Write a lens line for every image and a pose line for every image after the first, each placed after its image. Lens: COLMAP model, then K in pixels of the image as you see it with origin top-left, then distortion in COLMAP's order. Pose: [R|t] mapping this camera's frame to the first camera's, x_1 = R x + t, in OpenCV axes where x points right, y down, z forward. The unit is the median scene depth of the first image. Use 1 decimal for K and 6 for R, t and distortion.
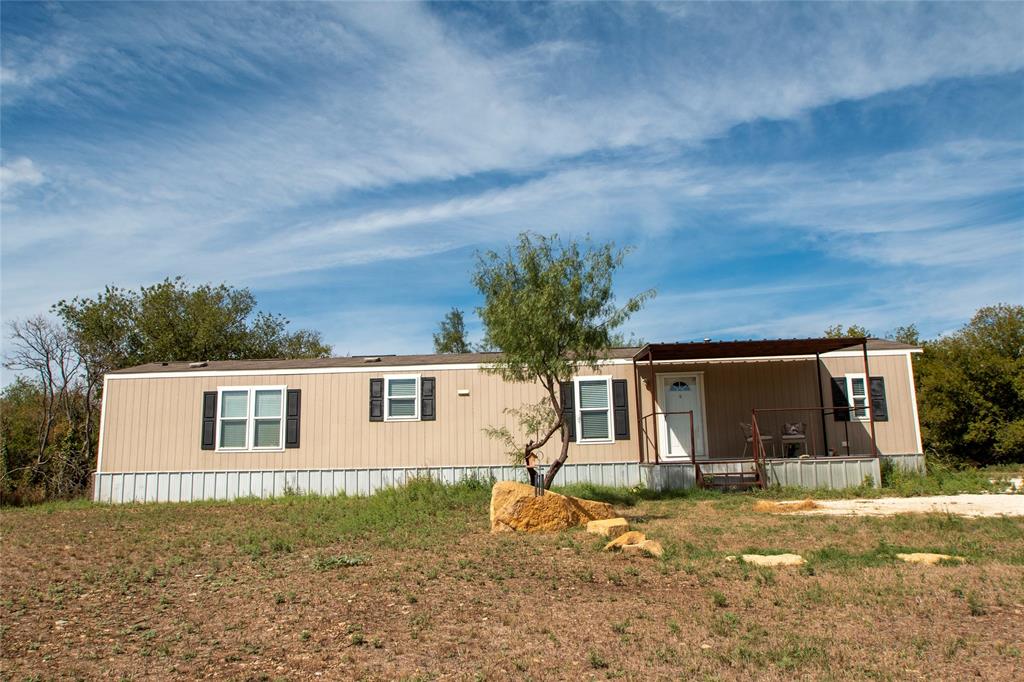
lens RADIAL K [[781.8, 0, 512.0], [0, 781.8, 341.0], [0, 0, 1]] dist [-0.053189, 0.003911]
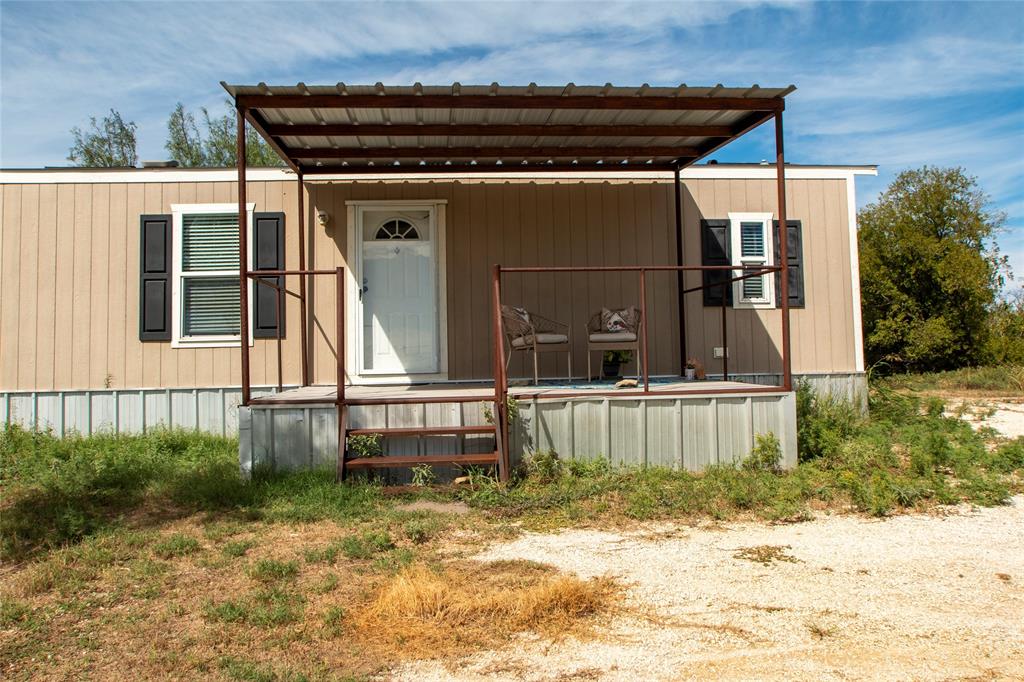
lens RADIAL K [[830.4, 0, 513.5], [0, 830.4, 327.7], [0, 0, 1]] dist [-0.102946, -0.003500]
pose [[0.988731, 0.008510, 0.149459, 0.209281], [-0.025940, 0.993019, 0.115063, 0.057160], [-0.147437, -0.117644, 0.982050, 0.478270]]
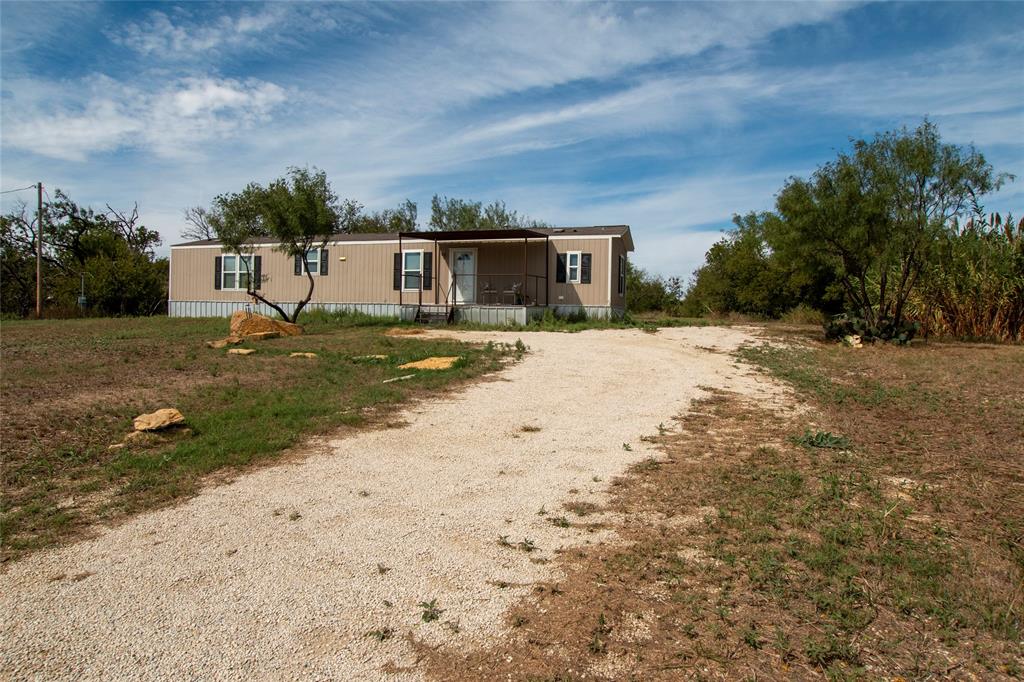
lens RADIAL K [[584.5, 0, 512.0], [0, 584.5, 341.0], [0, 0, 1]] dist [-0.069397, 0.039606]
pose [[0.972308, 0.050572, -0.228167, 0.579636], [0.000795, 0.975584, 0.219623, -0.034214], [0.233703, -0.213723, 0.948528, -0.121001]]
